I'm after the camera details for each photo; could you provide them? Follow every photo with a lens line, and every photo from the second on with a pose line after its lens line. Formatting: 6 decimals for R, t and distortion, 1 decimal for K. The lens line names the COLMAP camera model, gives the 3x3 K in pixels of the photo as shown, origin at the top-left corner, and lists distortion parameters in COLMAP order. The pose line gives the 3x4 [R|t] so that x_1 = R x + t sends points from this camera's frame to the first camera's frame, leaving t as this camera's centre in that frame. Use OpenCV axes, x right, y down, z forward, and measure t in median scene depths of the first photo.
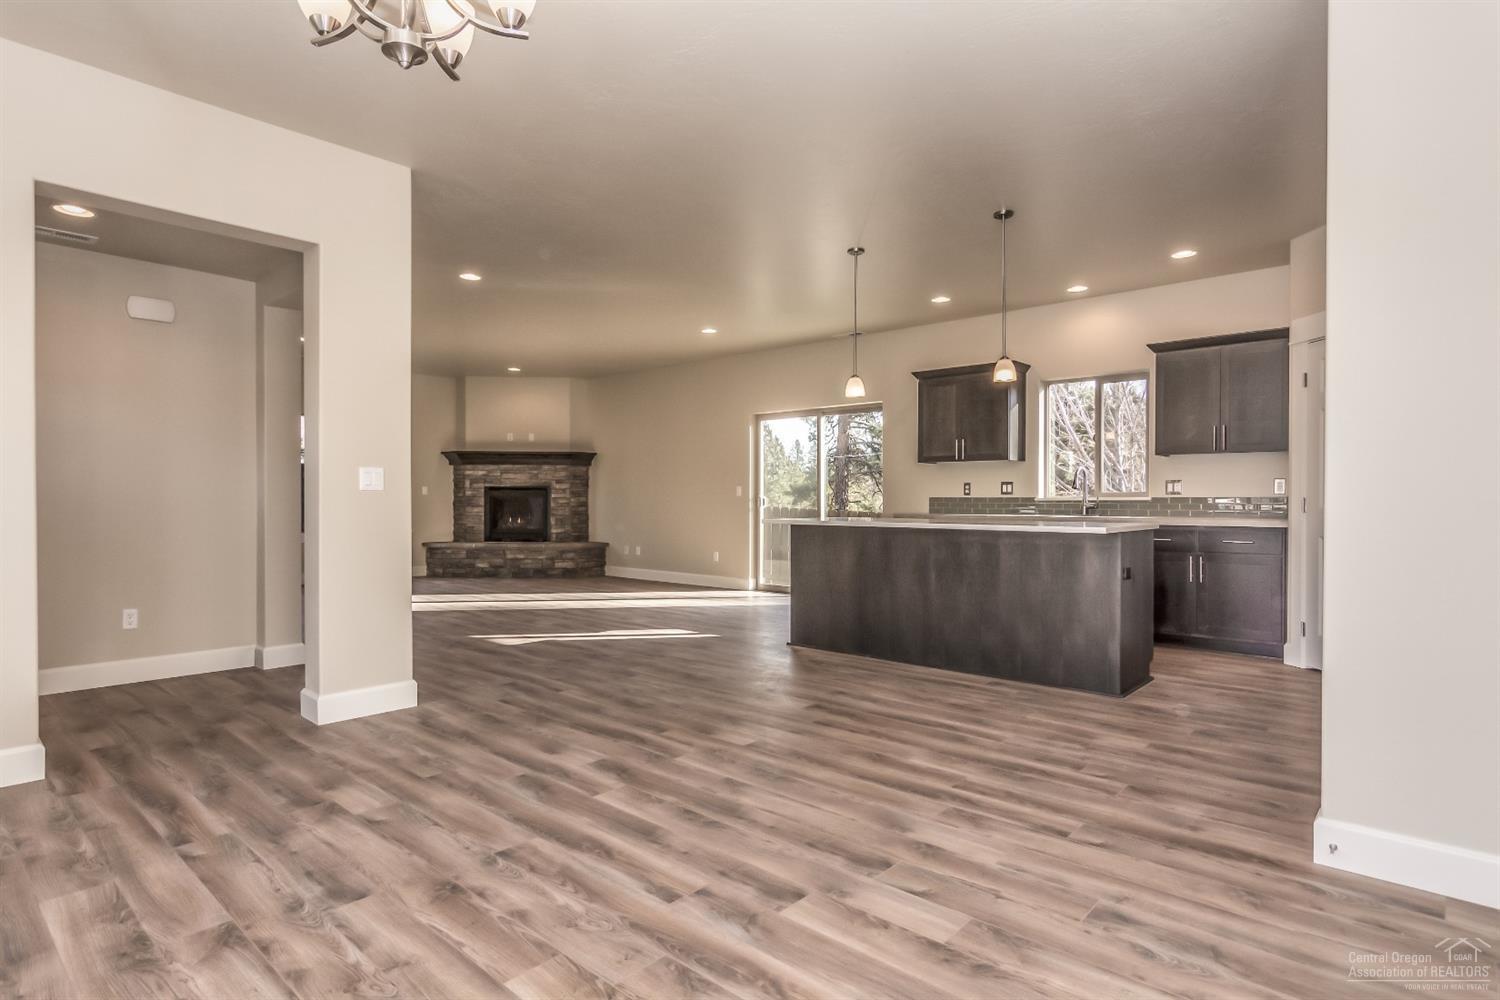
lens RADIAL K [[786.2, 0, 741.6], [0, 786.2, 518.0], [0, 0, 1]] dist [0.001079, -0.001365]
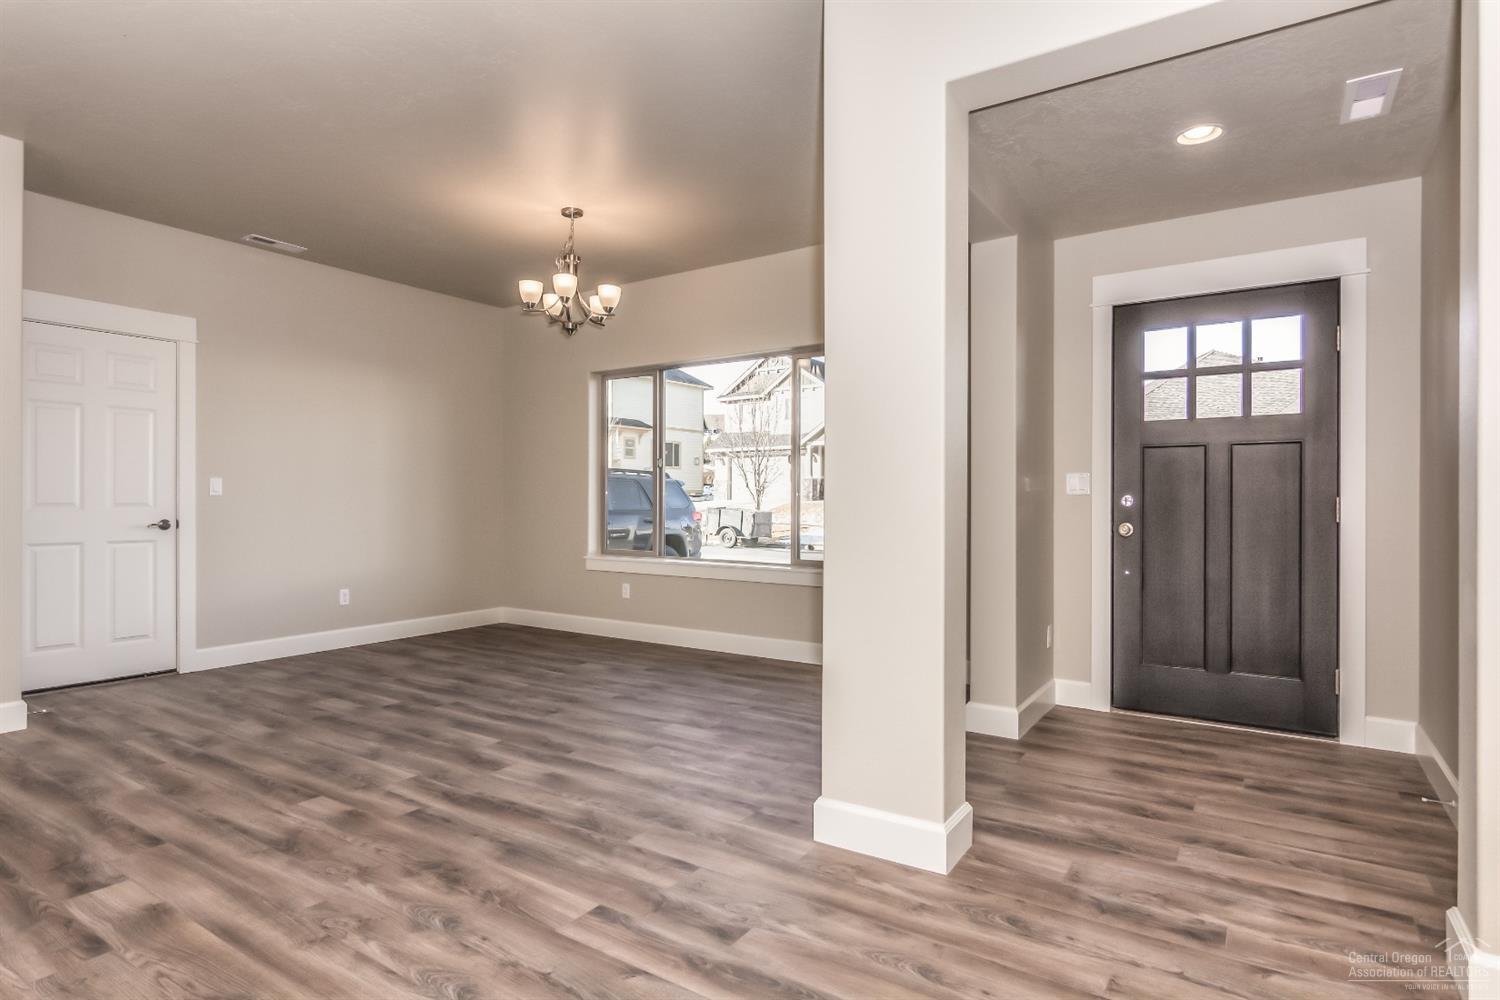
lens RADIAL K [[786.2, 0, 747.5], [0, 786.2, 501.4], [0, 0, 1]] dist [0.001079, -0.001365]
pose [[-0.988658, -0.003856, -0.150135, -0.176423], [-0.007454, 0.999698, 0.023411, -0.025642], [0.150000, 0.024265, -0.988388, 1.045086]]
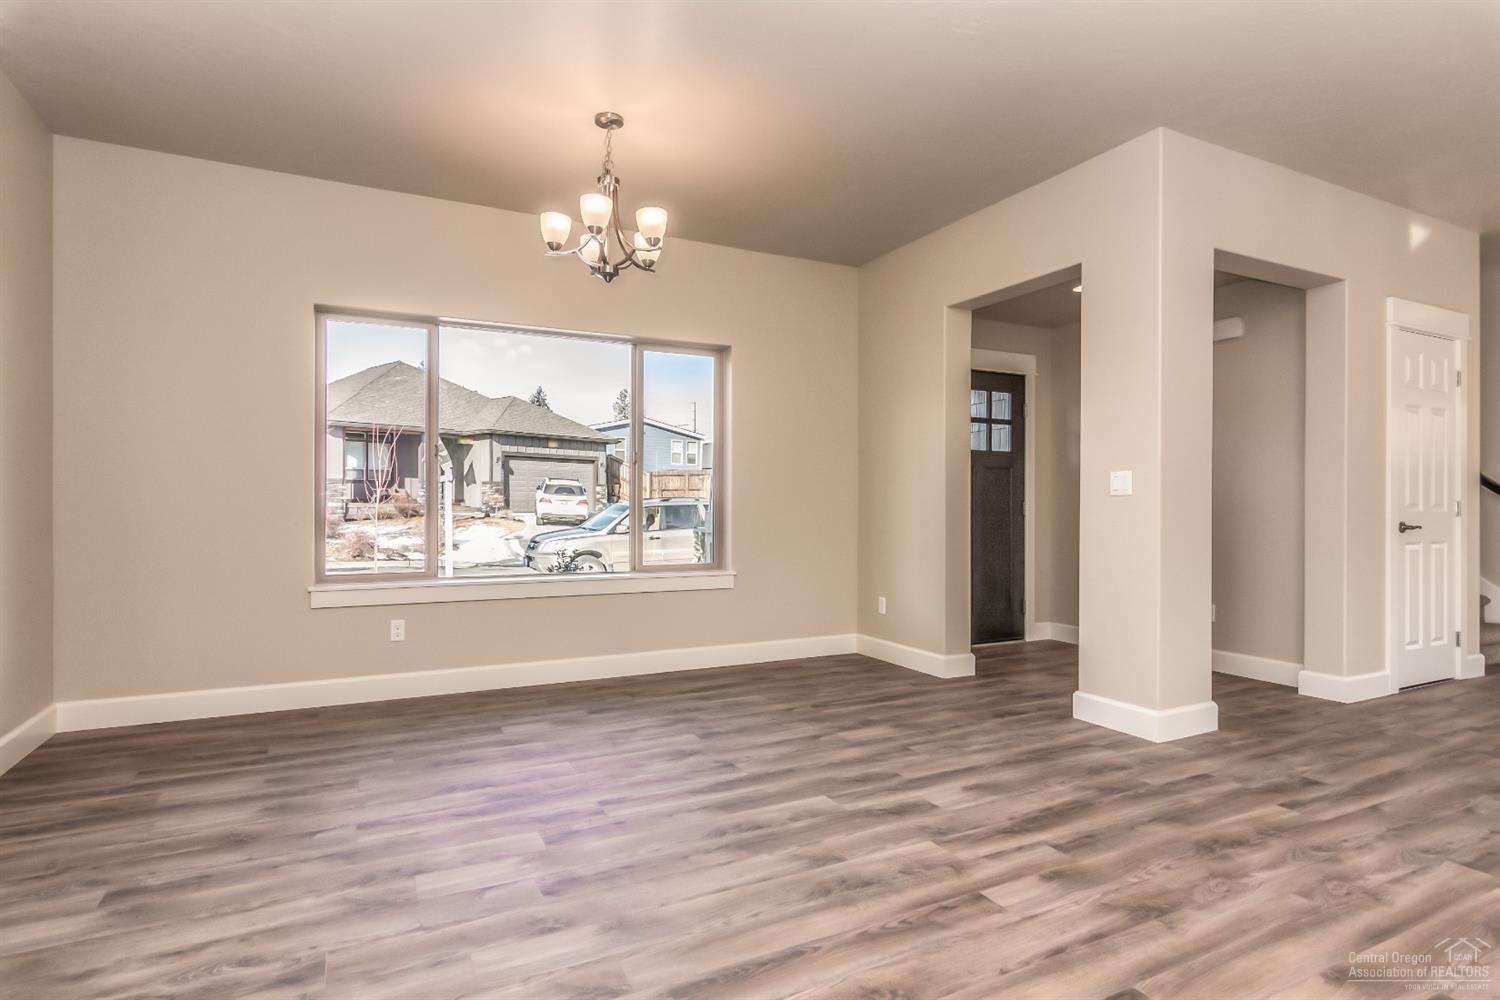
lens RADIAL K [[786.2, 0, 753.1], [0, 786.2, 510.8], [0, 0, 1]] dist [0.001079, -0.001365]
pose [[-0.352737, 0.003825, -0.935715, 0.363484], [-0.025227, 0.999589, 0.013597, -0.011247], [0.935382, 0.028401, -0.352496, 0.578338]]
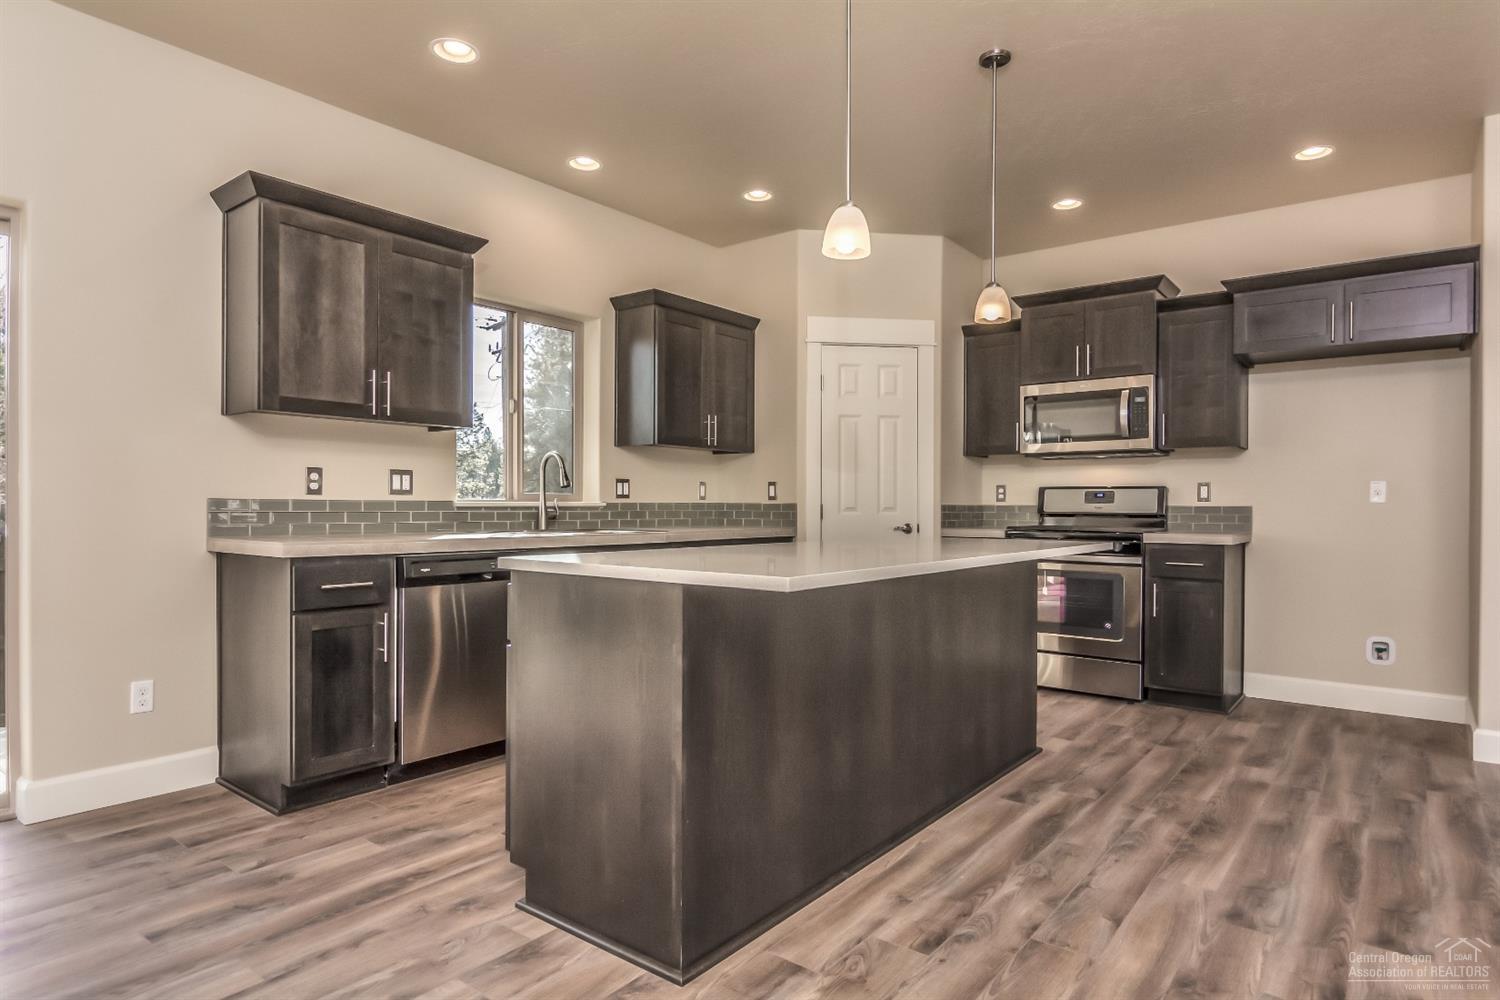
lens RADIAL K [[848.4, 0, 751.3], [0, 848.4, 506.5], [0, 0, 1]] dist [-0.000307, -0.007278]
pose [[-0.076411, -0.002007, 0.997074, -0.253743], [0.018619, 0.999821, 0.003440, -0.022771], [-0.996903, 0.018828, -0.076360, 0.933139]]
